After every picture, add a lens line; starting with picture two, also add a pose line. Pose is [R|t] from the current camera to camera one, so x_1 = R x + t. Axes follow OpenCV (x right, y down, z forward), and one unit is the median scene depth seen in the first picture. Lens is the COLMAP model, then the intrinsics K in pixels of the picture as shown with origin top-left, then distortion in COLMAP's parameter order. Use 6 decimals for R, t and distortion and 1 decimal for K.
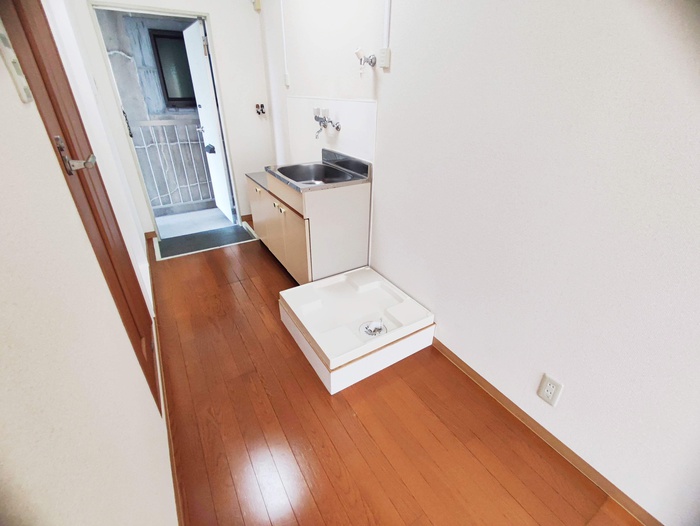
lens RADIAL K [[318.7, 0, 350.3], [0, 318.7, 260.8], [0, 0, 1]] dist [-0.001018, -0.001060]
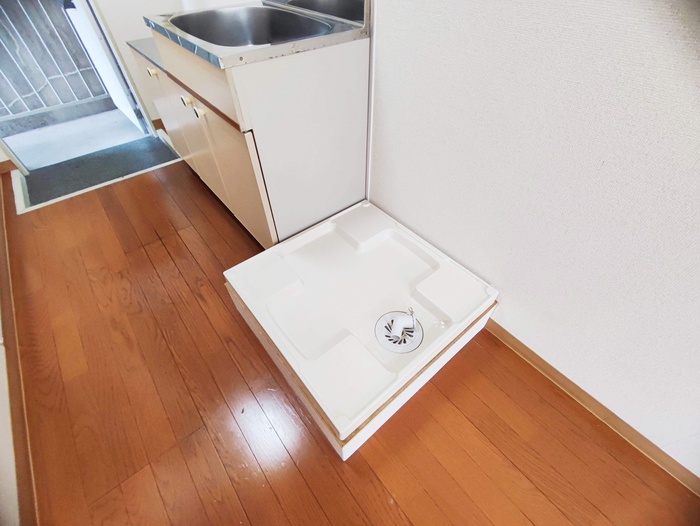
lens RADIAL K [[318.7, 0, 349.8], [0, 318.7, 259.1], [0, 0, 1]] dist [-0.001018, -0.001060]
pose [[0.990563, -0.112280, 0.078606, -0.035469], [0.081734, 0.944281, 0.318832, -0.072037], [-0.110024, -0.309398, 0.944546, 0.377980]]
